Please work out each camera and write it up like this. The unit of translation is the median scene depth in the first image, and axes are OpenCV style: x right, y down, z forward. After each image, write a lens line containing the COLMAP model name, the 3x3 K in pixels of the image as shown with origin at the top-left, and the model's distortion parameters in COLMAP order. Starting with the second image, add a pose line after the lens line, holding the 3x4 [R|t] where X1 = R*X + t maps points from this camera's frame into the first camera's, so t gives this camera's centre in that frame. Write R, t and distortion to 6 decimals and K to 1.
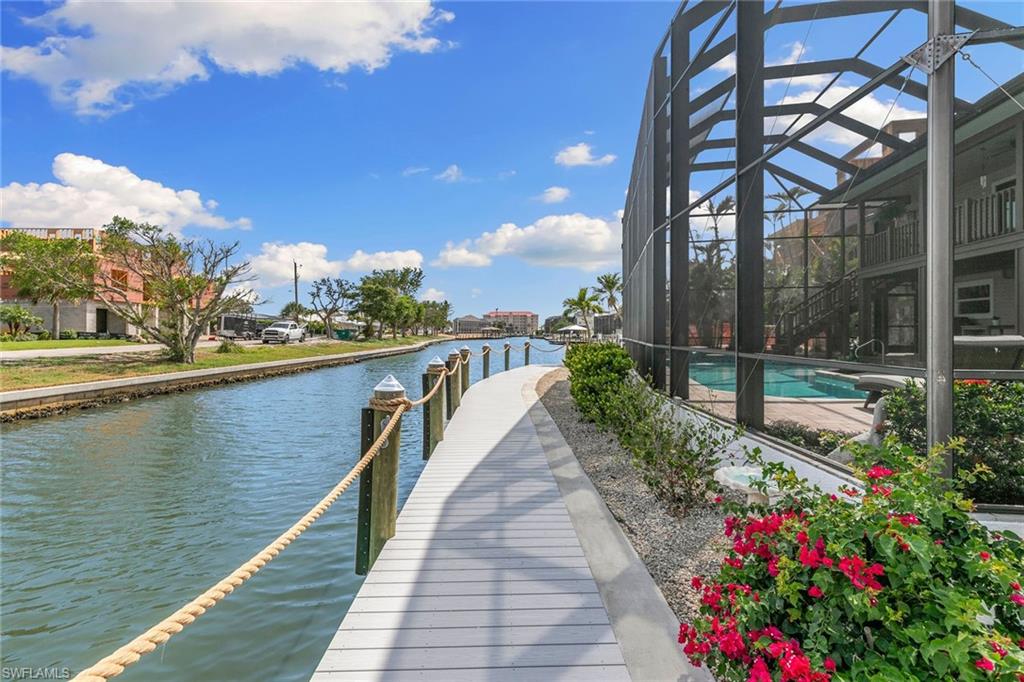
lens RADIAL K [[462.3, 0, 510.2], [0, 462.3, 331.0], [0, 0, 1]] dist [0.004509, -0.000039]
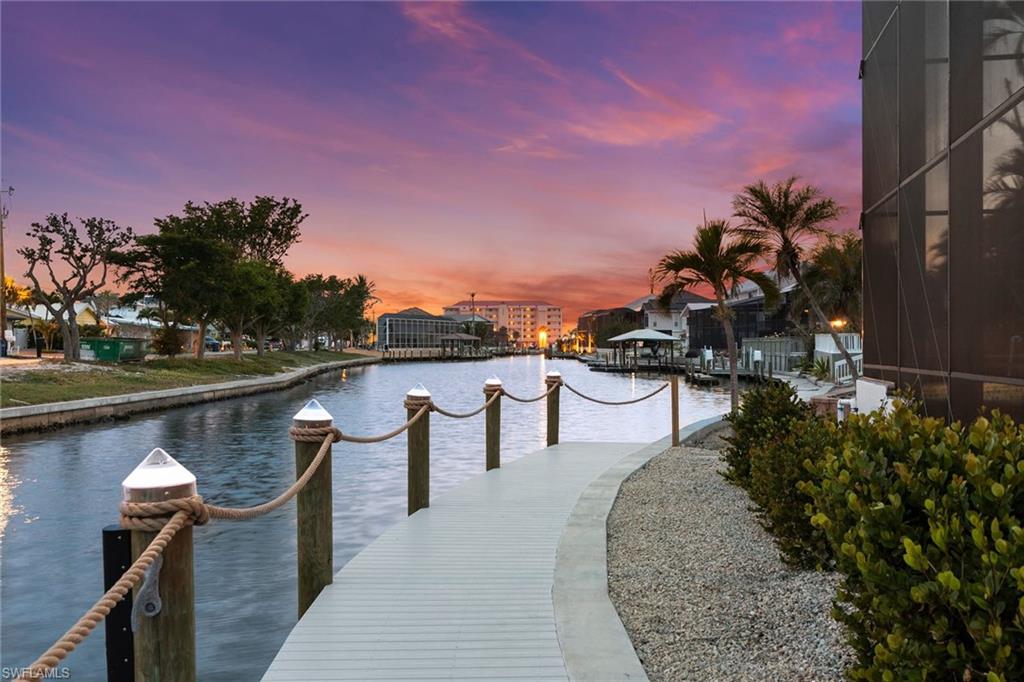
lens RADIAL K [[972.9, 0, 512.0], [0, 972.9, 341.0], [0, 0, 1]] dist [-0.006127, -0.005404]
pose [[0.999951, 0.000360, 0.009925, -0.000234], [-0.000351, 1.000000, -0.000898, -0.000455], [-0.009925, 0.000894, 0.999950, 0.120100]]
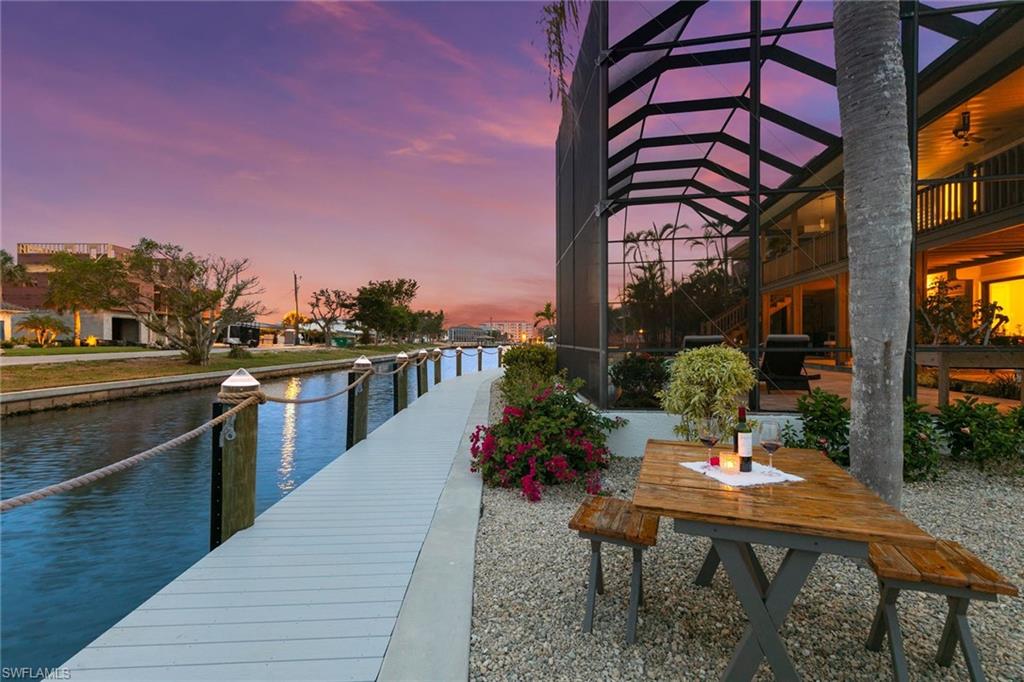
lens RADIAL K [[457.4, 0, 512.0], [0, 457.4, 337.7], [0, 0, 1]] dist [0.002989, 0.000305]
pose [[0.999938, 0.000305, 0.011090, 0.021748], [-0.000257, 0.999990, -0.004395, 0.001836], [-0.011091, 0.004392, 0.999929, -0.059092]]
